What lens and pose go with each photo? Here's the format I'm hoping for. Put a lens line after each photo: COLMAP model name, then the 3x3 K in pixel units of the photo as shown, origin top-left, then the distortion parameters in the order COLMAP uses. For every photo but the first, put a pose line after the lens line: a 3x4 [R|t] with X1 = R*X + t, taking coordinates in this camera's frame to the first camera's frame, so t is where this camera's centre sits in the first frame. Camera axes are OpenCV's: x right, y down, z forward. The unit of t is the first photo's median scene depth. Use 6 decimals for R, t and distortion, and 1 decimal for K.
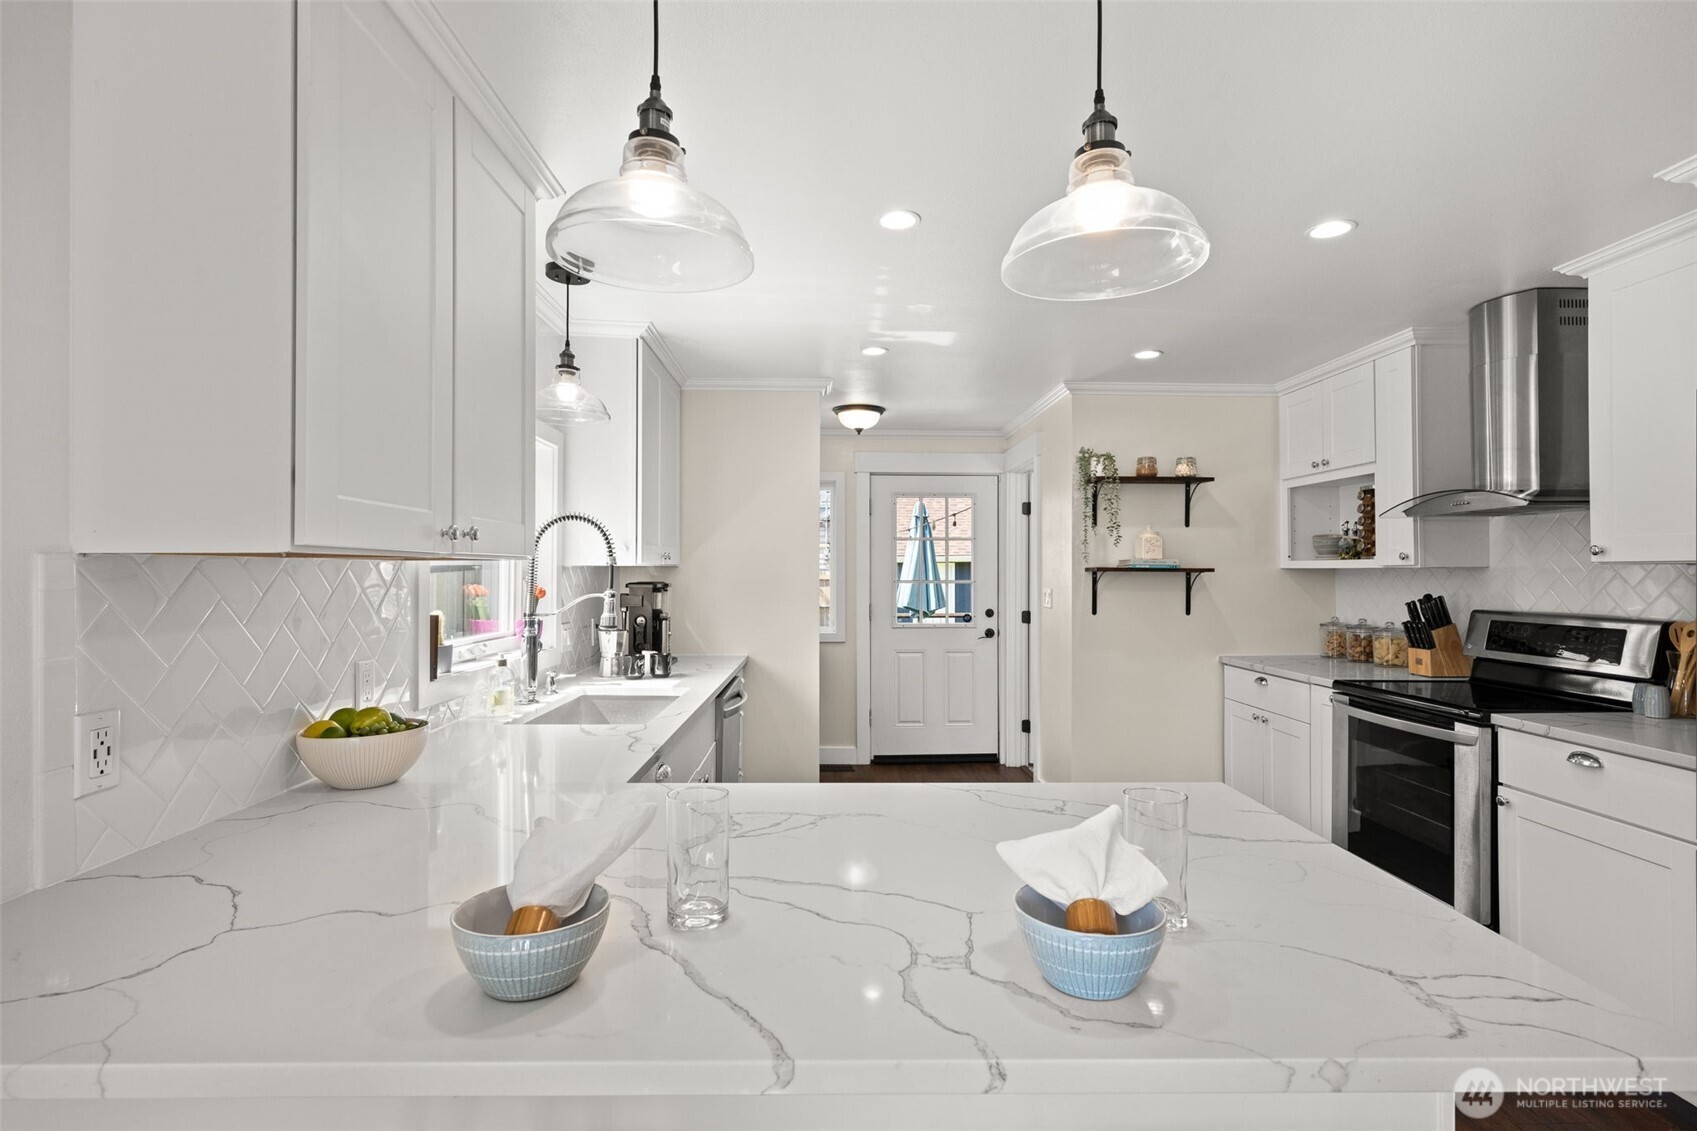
lens RADIAL K [[831.7, 0, 857.3], [0, 831.7, 568.9], [0, 0, 1]] dist [0.000506, 0.000535]
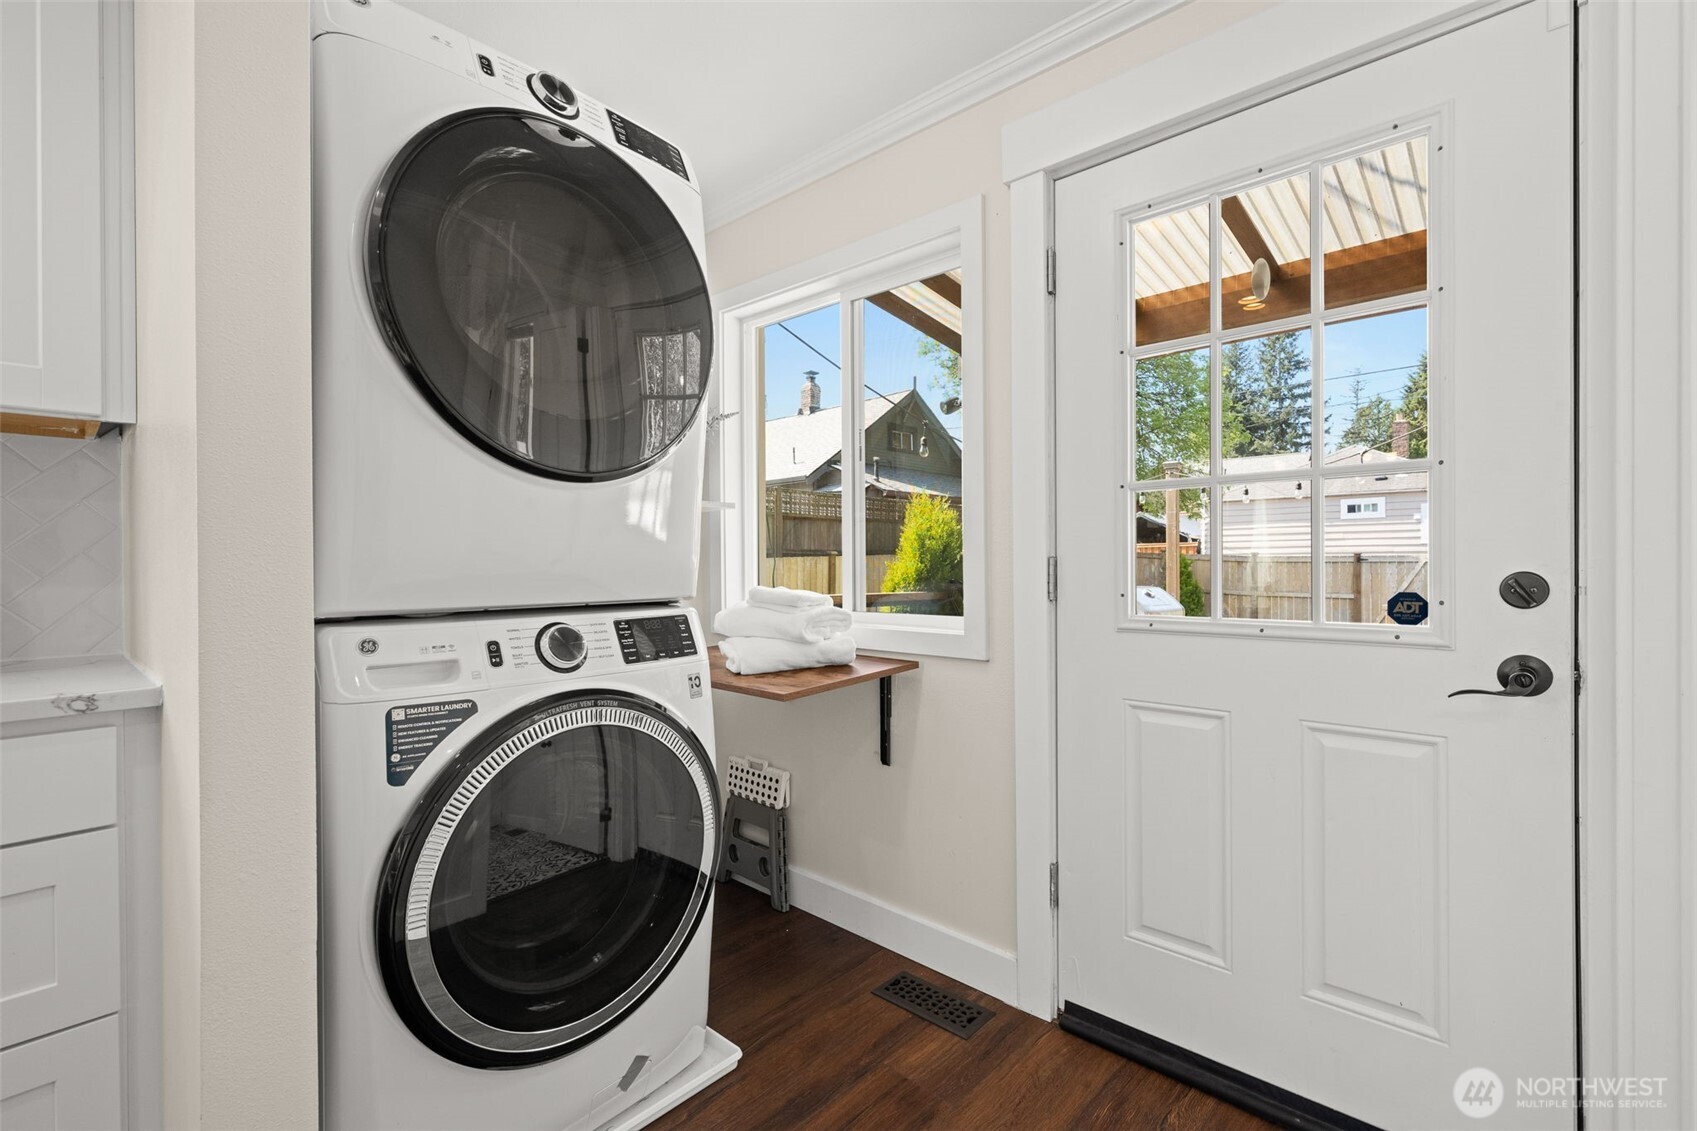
lens RADIAL K [[761.2, 0, 849.6], [0, 761.2, 565.5], [0, 0, 1]] dist [0.004931, 0.000054]
pose [[0.706321, -0.001458, -0.707890, 0.258098], [0.004290, 0.999988, 0.002220, 0.065673], [0.707878, -0.004605, 0.706319, 1.038504]]
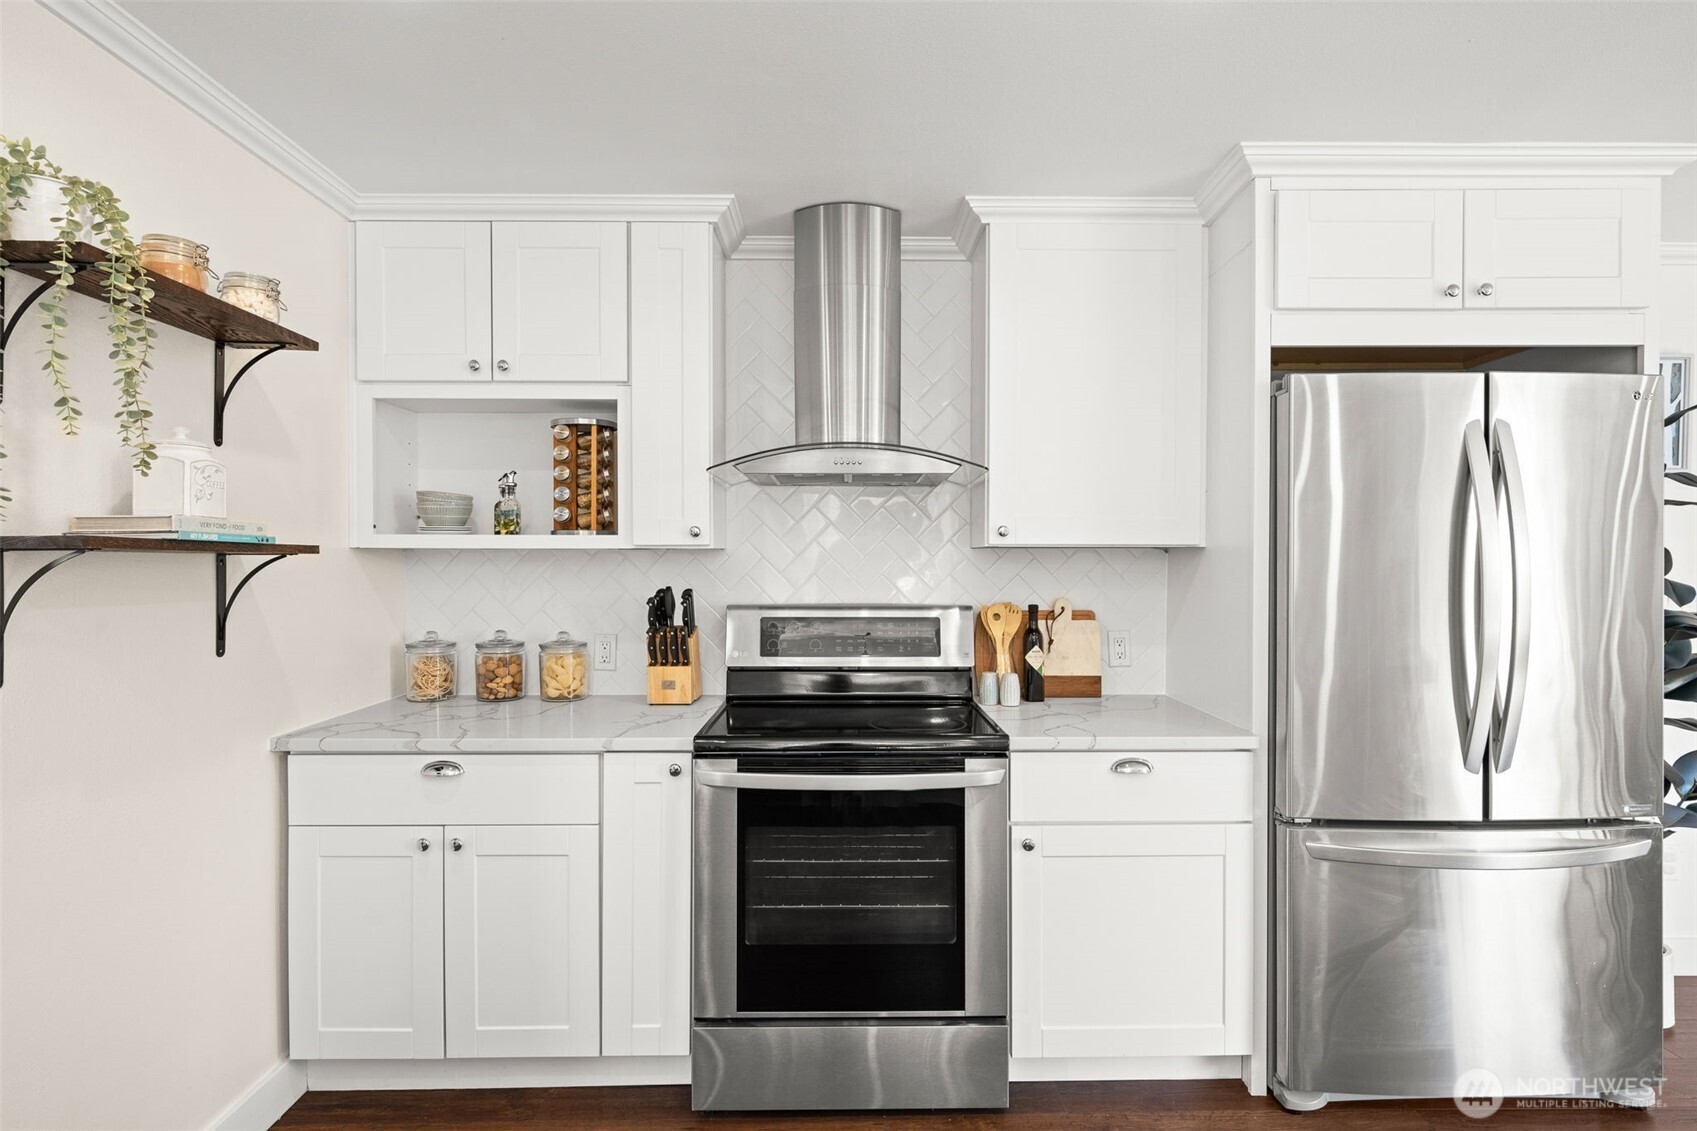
lens RADIAL K [[831.7, 0, 832.7], [0, 831.7, 568.3], [0, 0, 1]] dist [0.000506, 0.000535]
pose [[0.030413, -0.007123, 0.999512, -0.010795], [-0.005120, 0.999960, 0.007282, 0.007630], [-0.999524, -0.005339, 0.030376, 0.742437]]
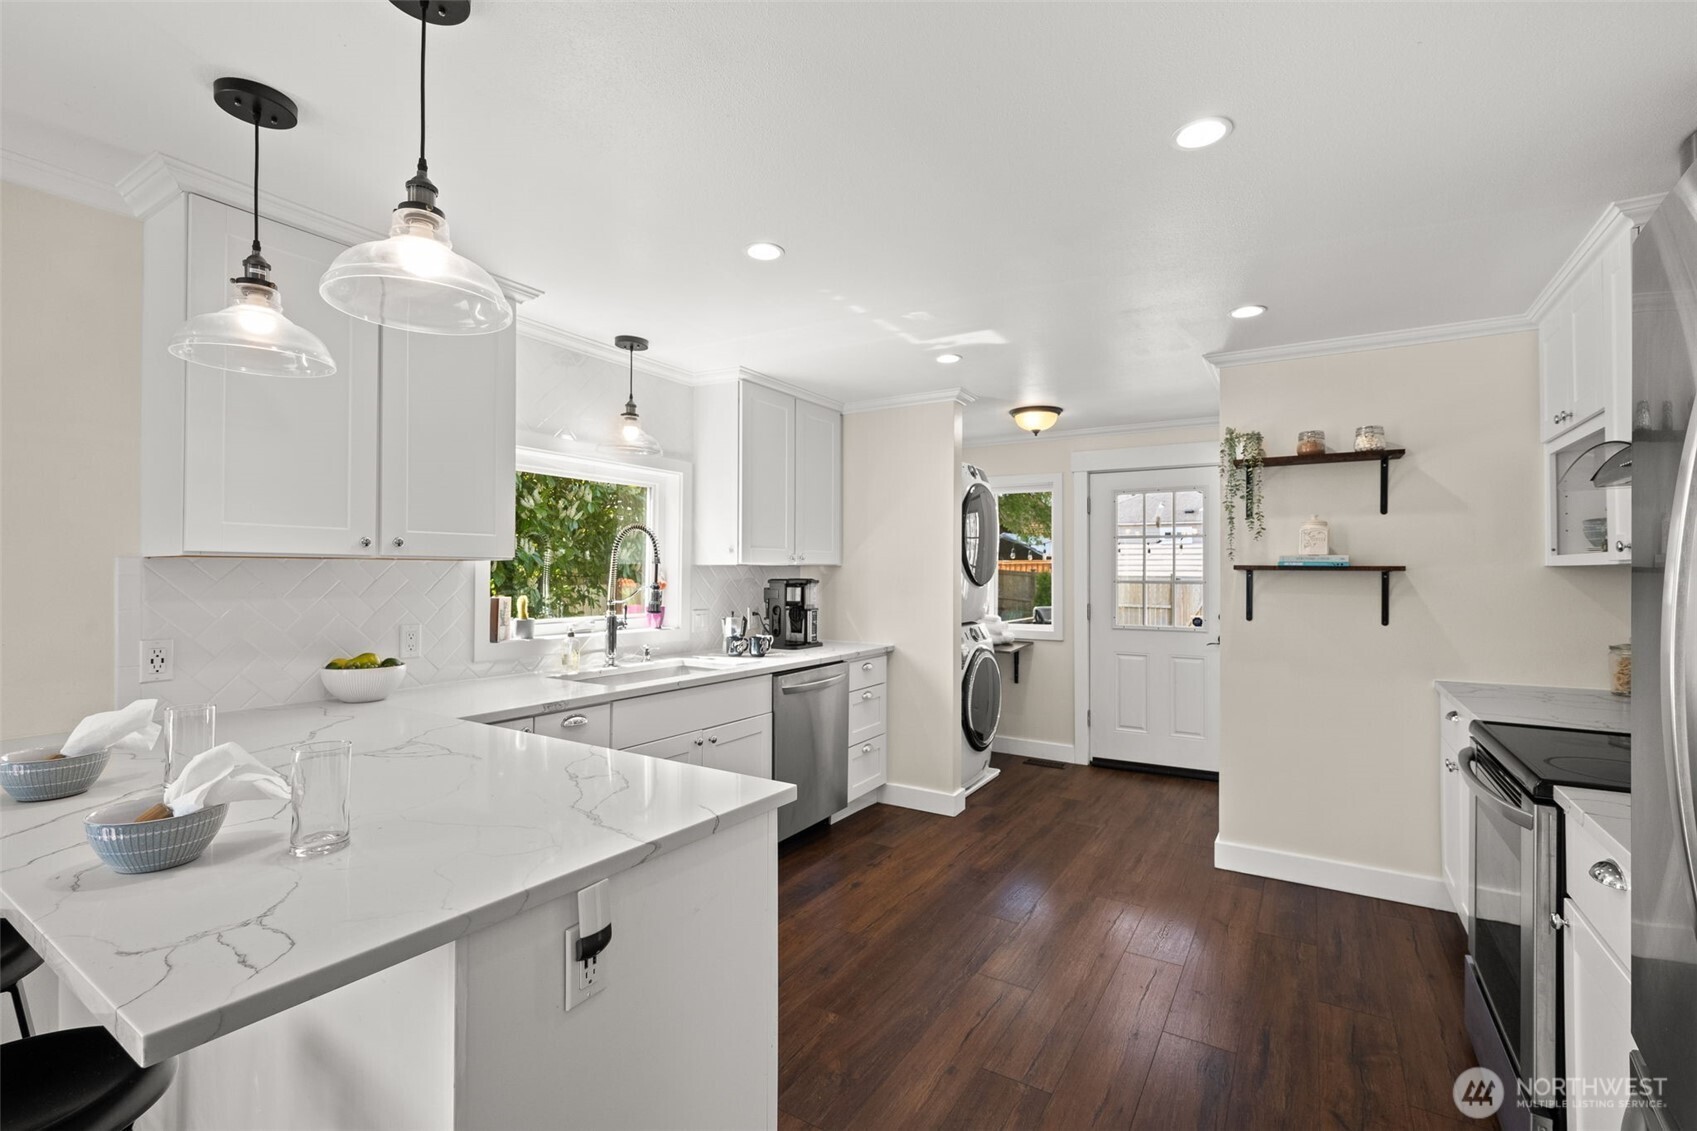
lens RADIAL K [[761.2, 0, 853.3], [0, 761.2, 567.1], [0, 0, 1]] dist [0.004931, 0.000054]
pose [[0.831565, -0.001567, -0.555426, 0.414138], [-0.000519, 0.999993, -0.003599, 0.003167], [0.555428, 0.003281, 0.831558, 0.127129]]
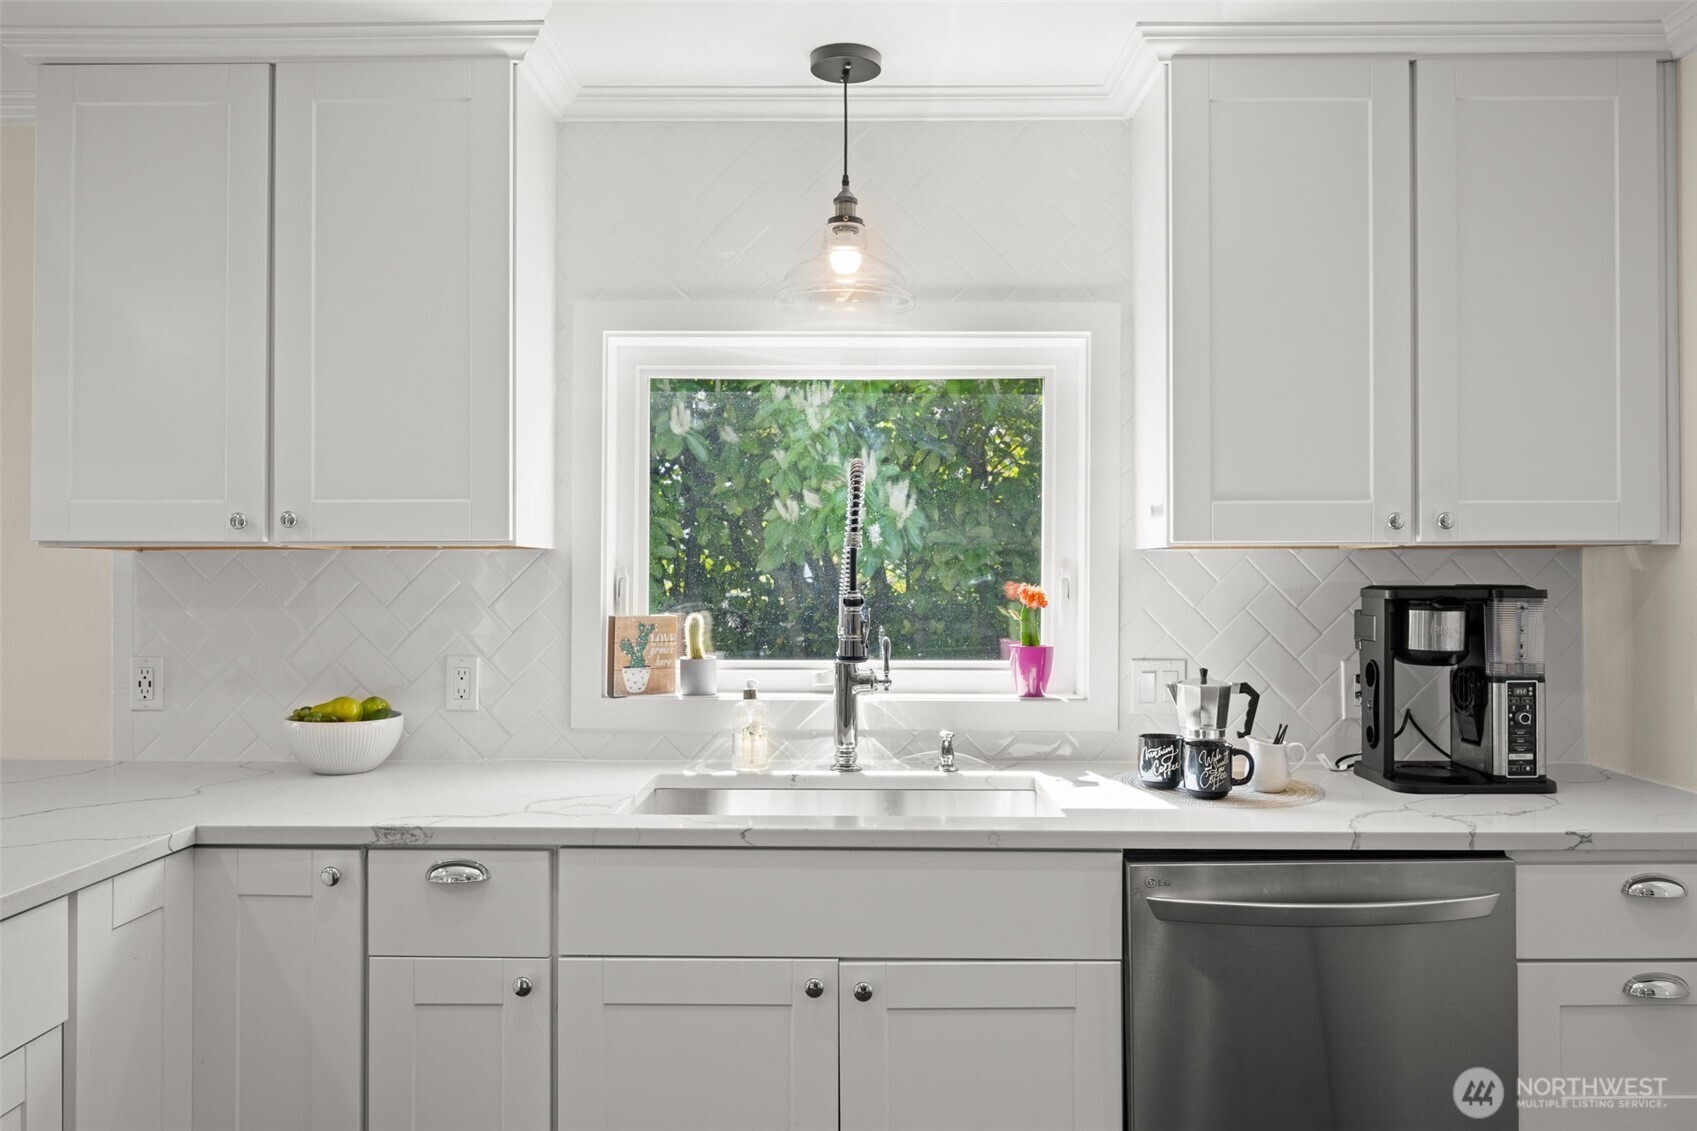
lens RADIAL K [[1233.2, 0, 853.4], [0, 1233.2, 559.0], [0, 0, 1]] dist [-0.000490, 0.005293]
pose [[-0.052561, -0.007392, -0.998590, 0.361624], [0.004787, 0.999959, -0.007654, 0.006251], [0.998606, -0.005182, -0.052524, 0.705092]]
